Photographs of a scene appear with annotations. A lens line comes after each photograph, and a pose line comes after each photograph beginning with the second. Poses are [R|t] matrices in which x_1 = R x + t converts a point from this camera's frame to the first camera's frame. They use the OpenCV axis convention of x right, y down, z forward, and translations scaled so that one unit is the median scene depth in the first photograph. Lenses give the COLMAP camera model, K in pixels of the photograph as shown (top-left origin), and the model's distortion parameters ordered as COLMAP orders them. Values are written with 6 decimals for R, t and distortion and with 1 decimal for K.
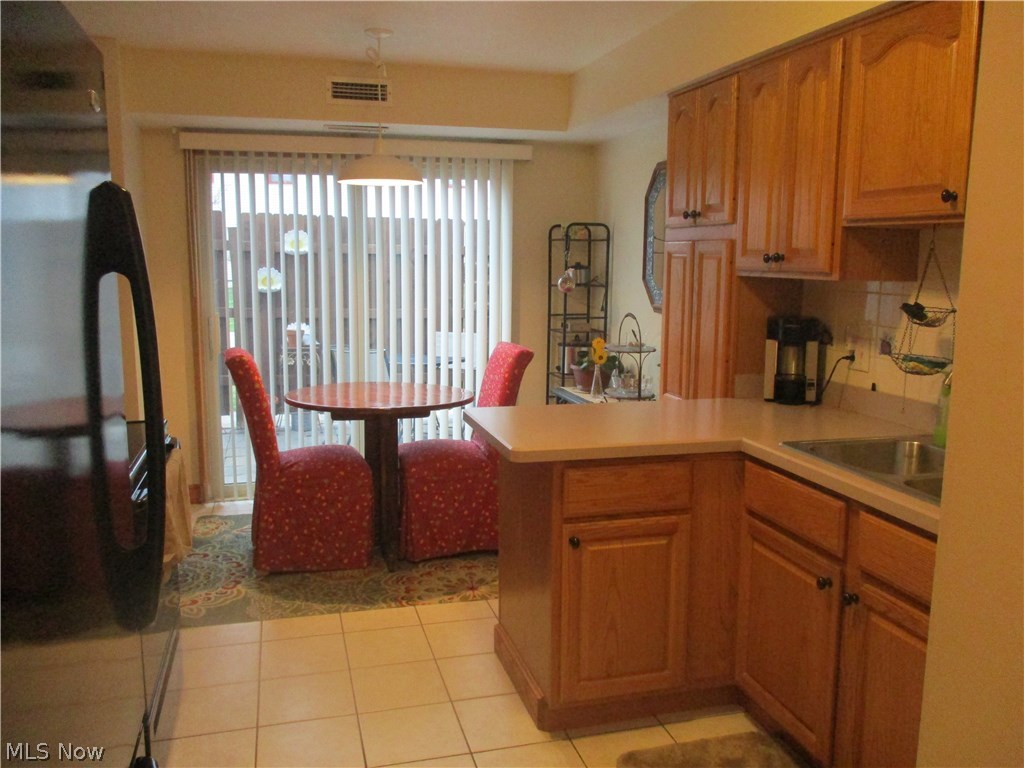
lens RADIAL K [[867.4, 0, 512.0], [0, 867.4, 384.0], [0, 0, 1]] dist [-0.009989, -0.009409]
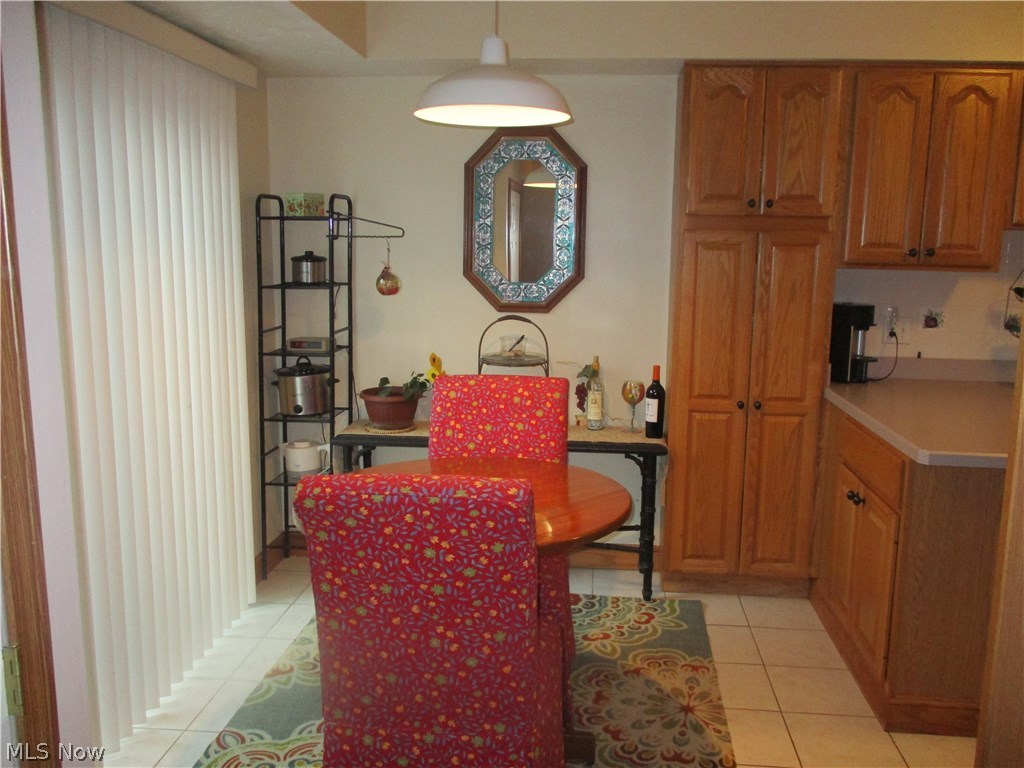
lens RADIAL K [[867.4, 0, 512.0], [0, 867.4, 384.0], [0, 0, 1]] dist [-0.009989, -0.009409]
pose [[0.361052, -0.164270, 0.917964, -0.732821], [0.129186, 0.983682, 0.125219, -0.146164], [-0.923554, 0.073378, 0.376382, 0.851004]]
